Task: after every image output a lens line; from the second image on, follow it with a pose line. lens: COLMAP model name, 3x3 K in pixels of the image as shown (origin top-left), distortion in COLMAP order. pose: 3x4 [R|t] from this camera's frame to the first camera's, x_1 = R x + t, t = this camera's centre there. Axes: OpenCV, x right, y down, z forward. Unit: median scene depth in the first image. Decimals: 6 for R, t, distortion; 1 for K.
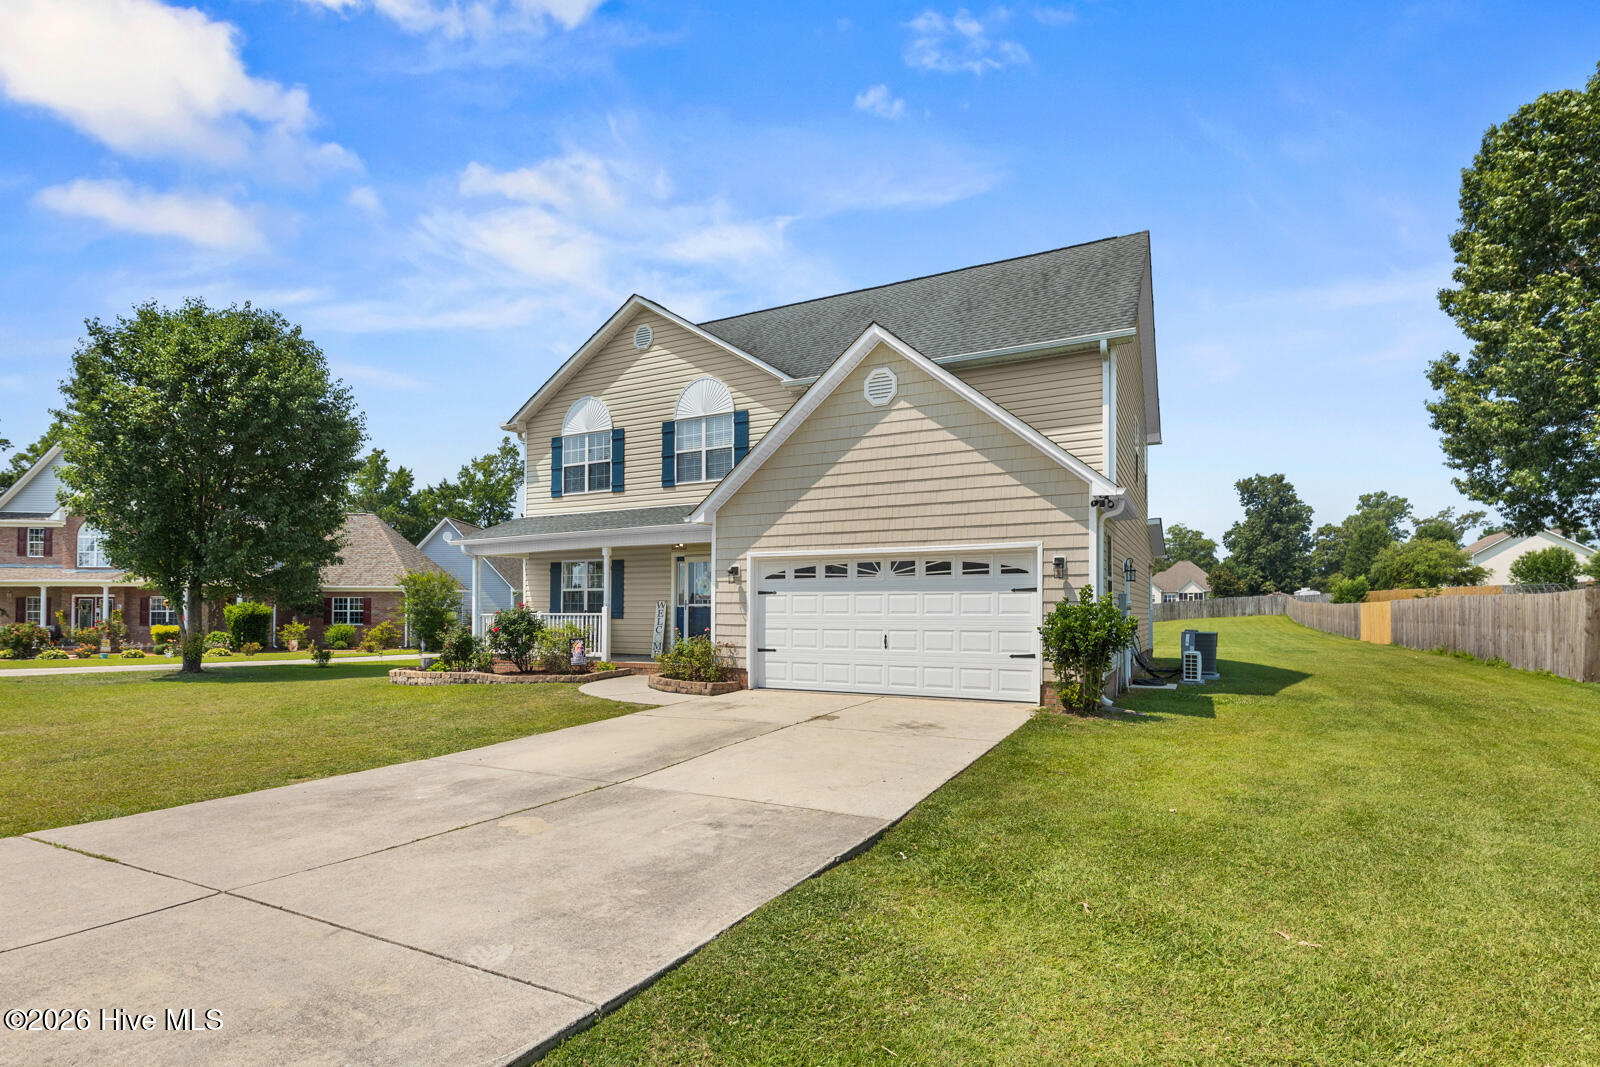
lens RADIAL K [[836.5, 0, 780.2], [0, 836.5, 594.7], [0, 0, 1]] dist [-0.005224, -0.000362]
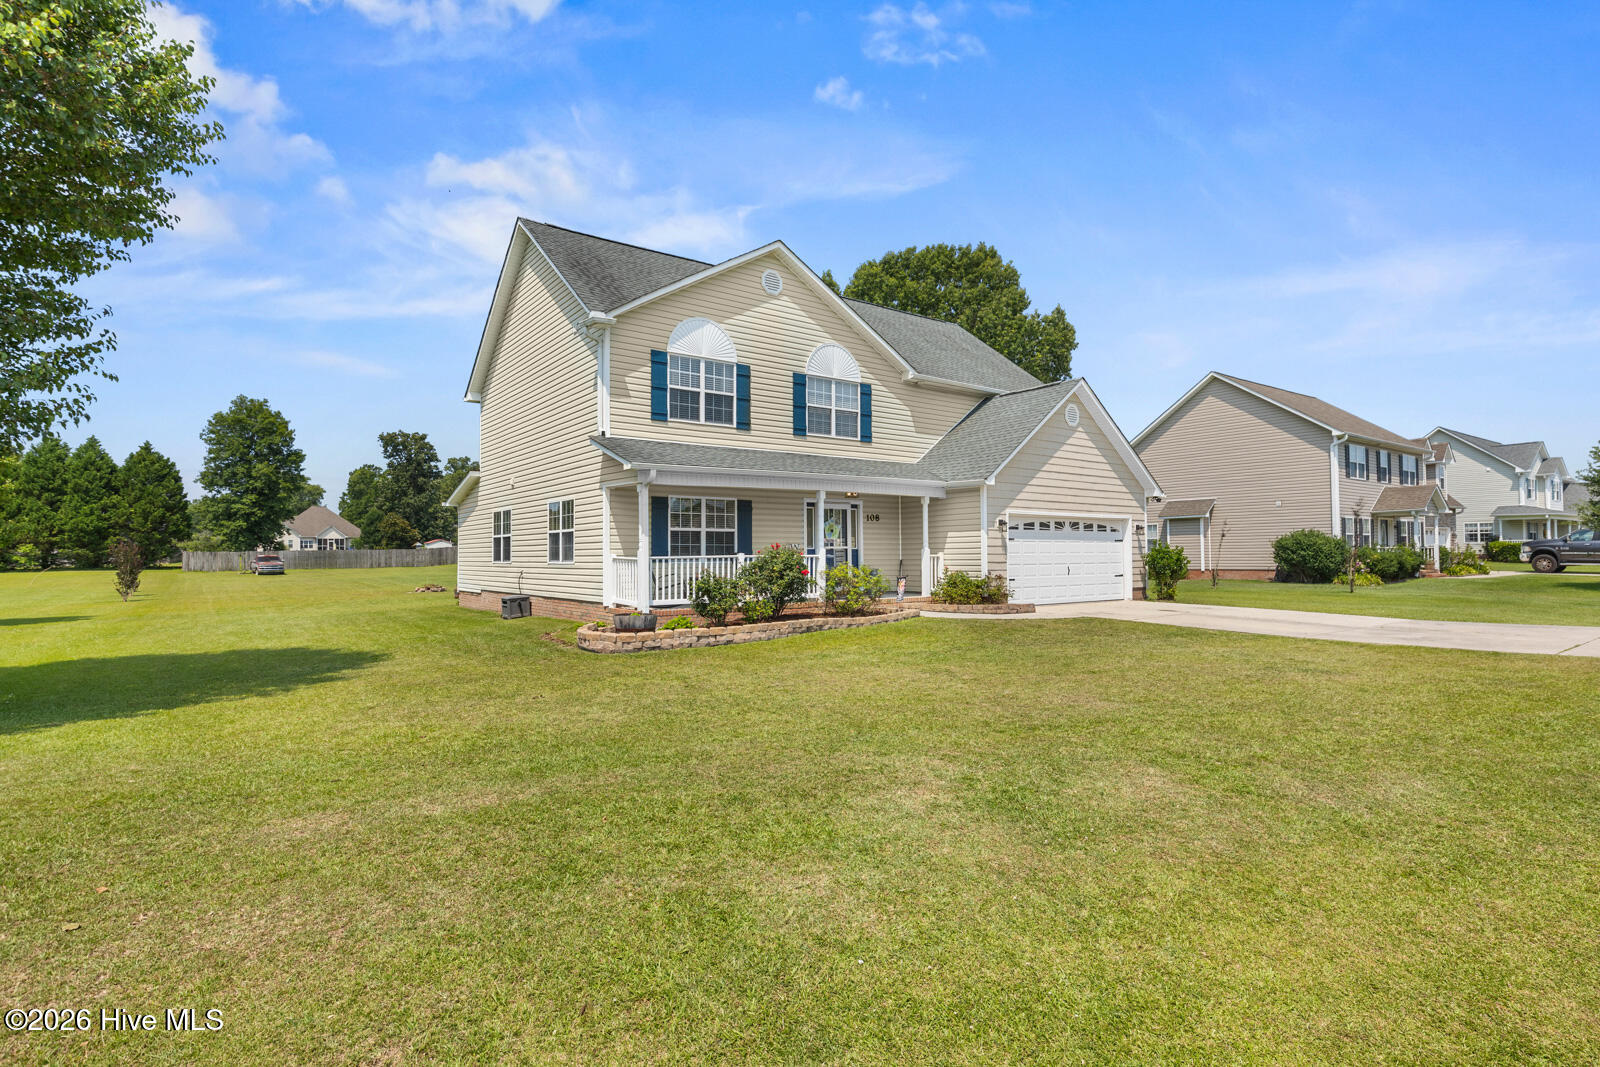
lens RADIAL K [[811.3, 0, 799.4], [0, 811.3, 532.9], [0, 0, 1]] dist [0.001517, 0.000110]
pose [[0.398287, 0.023229, 0.916967, -1.025742], [-0.013479, 0.999720, -0.019471, 0.013561], [-0.917162, -0.004605, 0.398488, 0.565581]]
